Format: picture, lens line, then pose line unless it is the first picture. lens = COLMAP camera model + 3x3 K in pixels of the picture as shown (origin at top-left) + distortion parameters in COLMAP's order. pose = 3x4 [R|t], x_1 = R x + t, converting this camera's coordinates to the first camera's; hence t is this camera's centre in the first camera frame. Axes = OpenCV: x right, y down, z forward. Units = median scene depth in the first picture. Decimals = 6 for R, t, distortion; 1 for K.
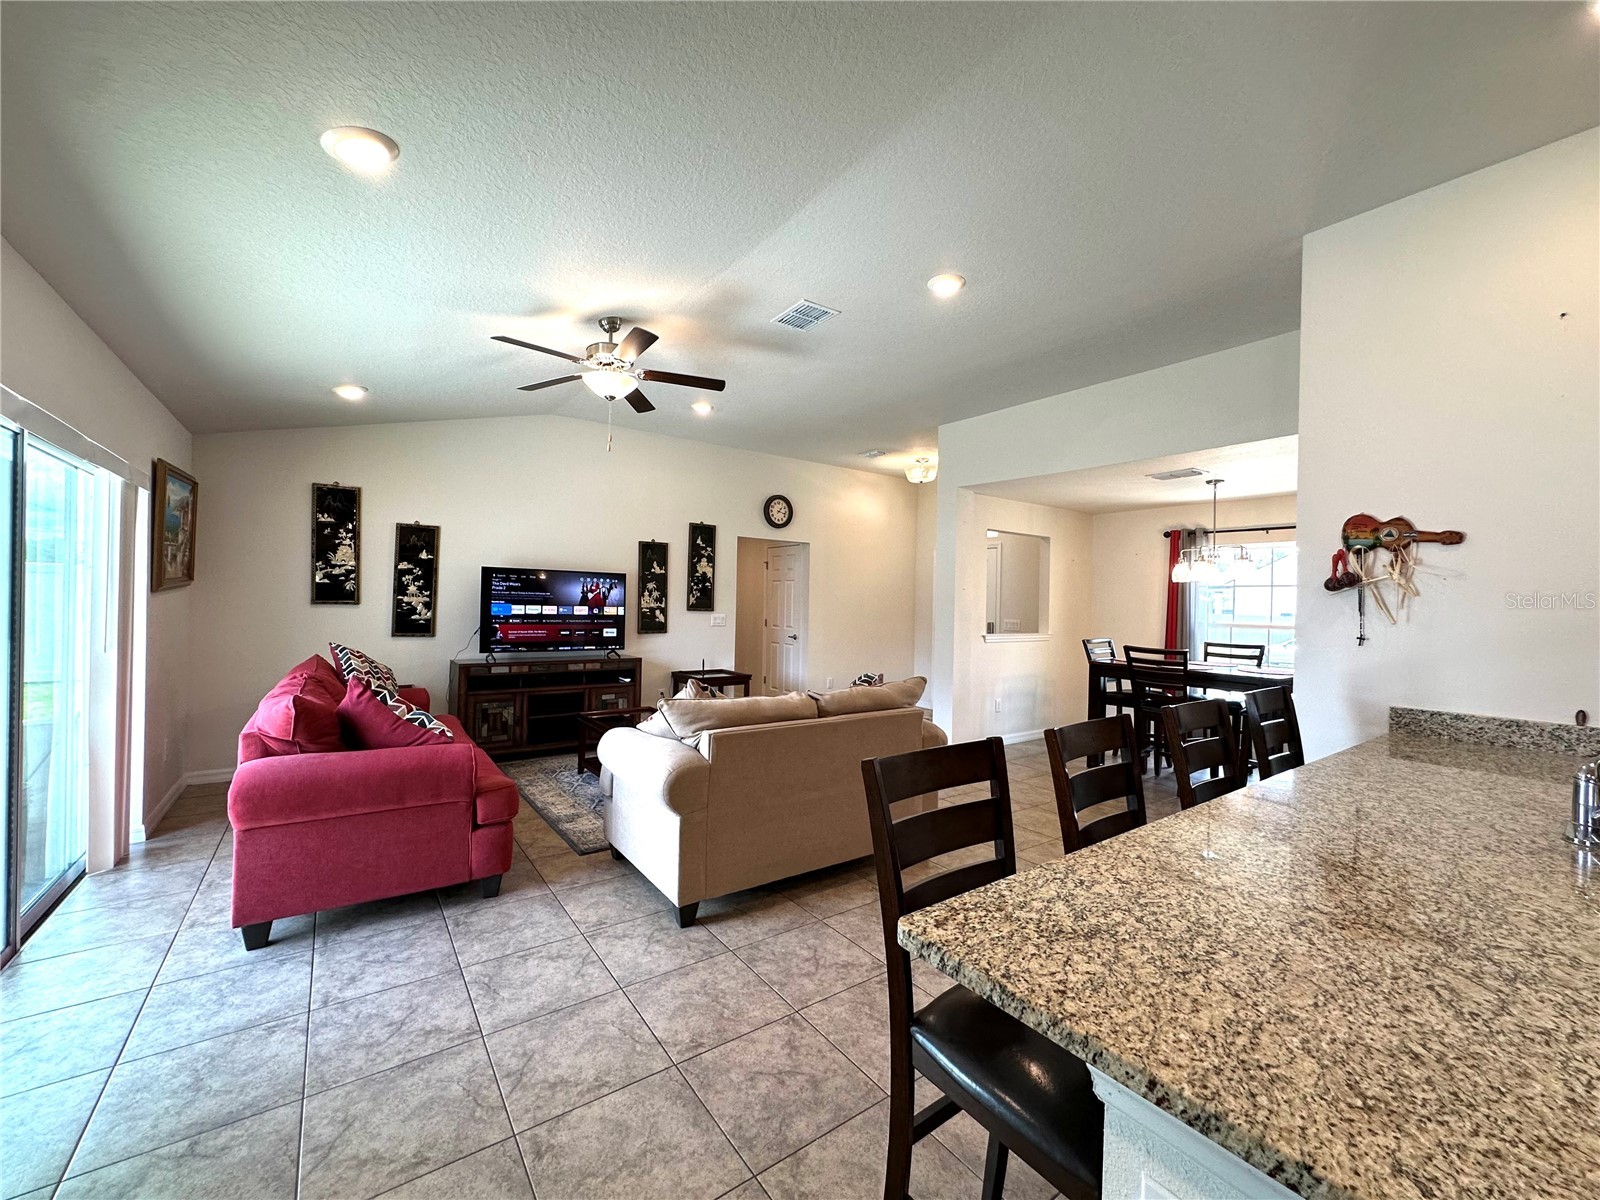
lens RADIAL K [[639.0, 0, 800.8], [0, 639.0, 599.6], [0, 0, 1]] dist [-0.002802, 0.000806]
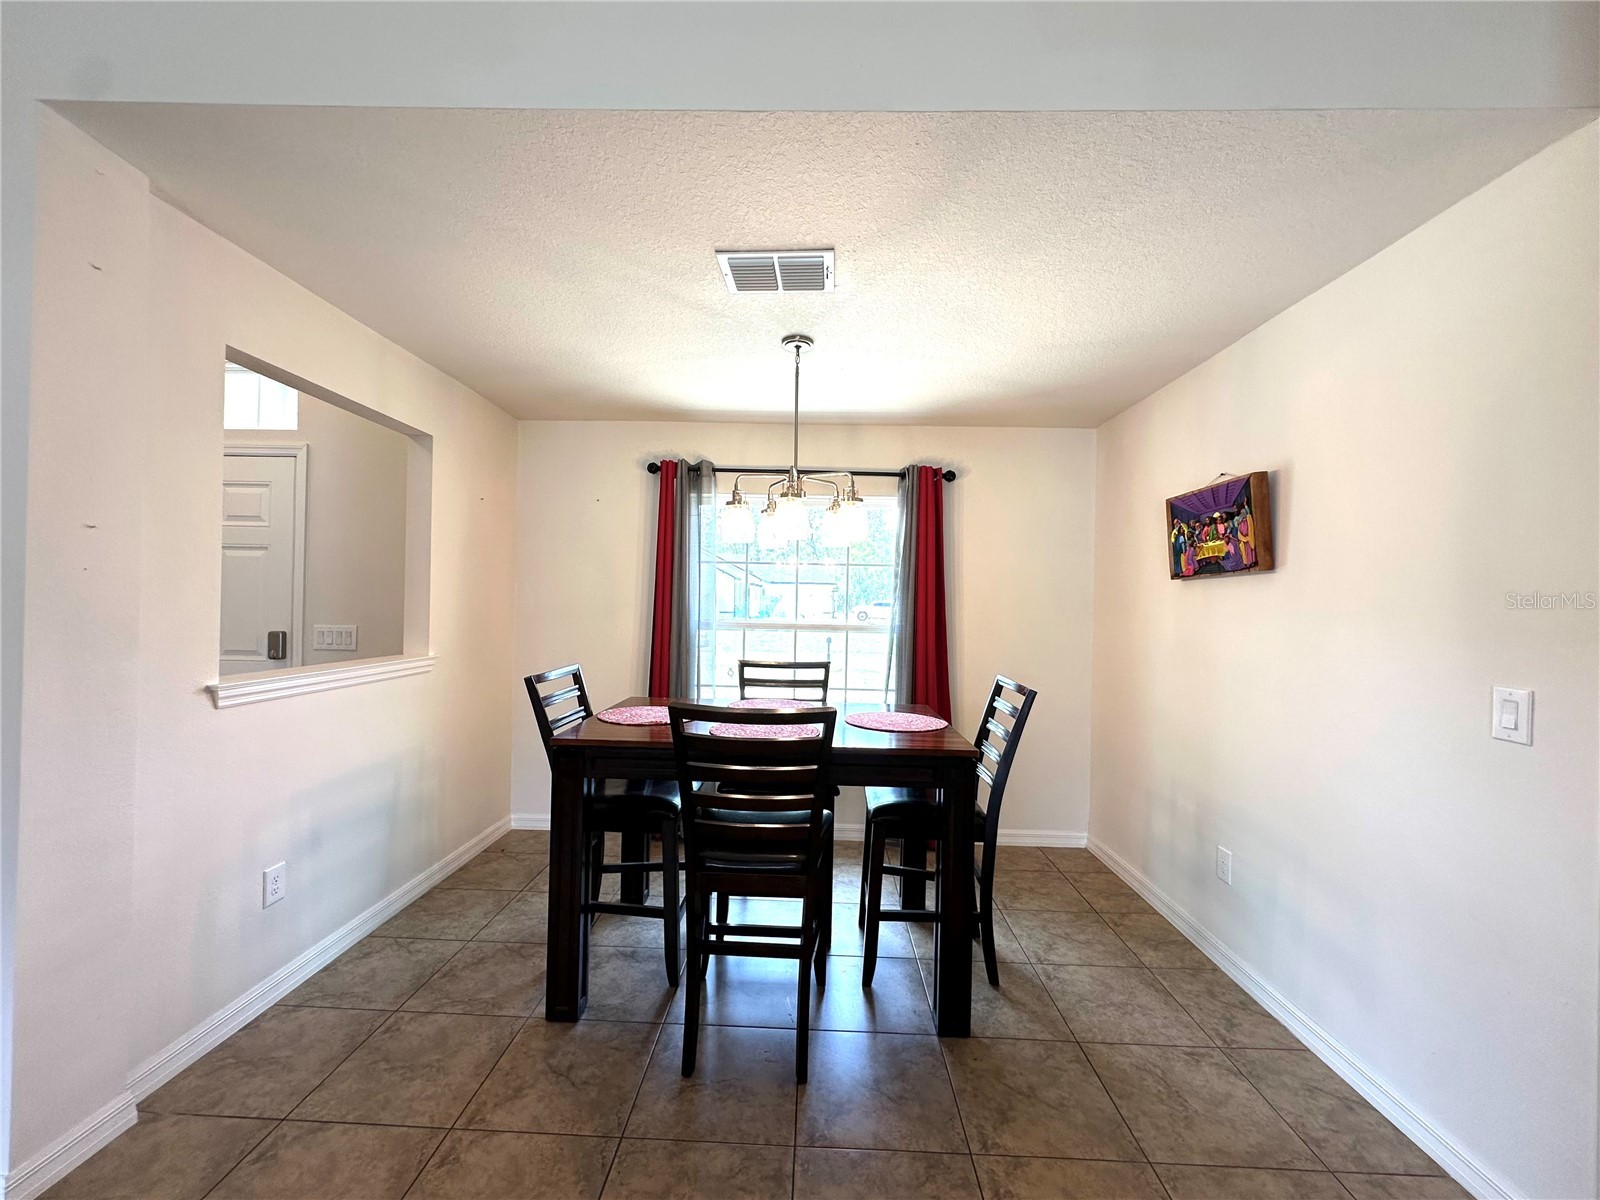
lens RADIAL K [[639.0, 0, 803.0], [0, 639.0, 602.7], [0, 0, 1]] dist [-0.002802, 0.000806]
pose [[0.610002, -0.006892, 0.792370, 0.238444], [-0.010566, 0.999803, 0.016831, 0.007634], [-0.792330, -0.018639, 0.609808, 0.636313]]
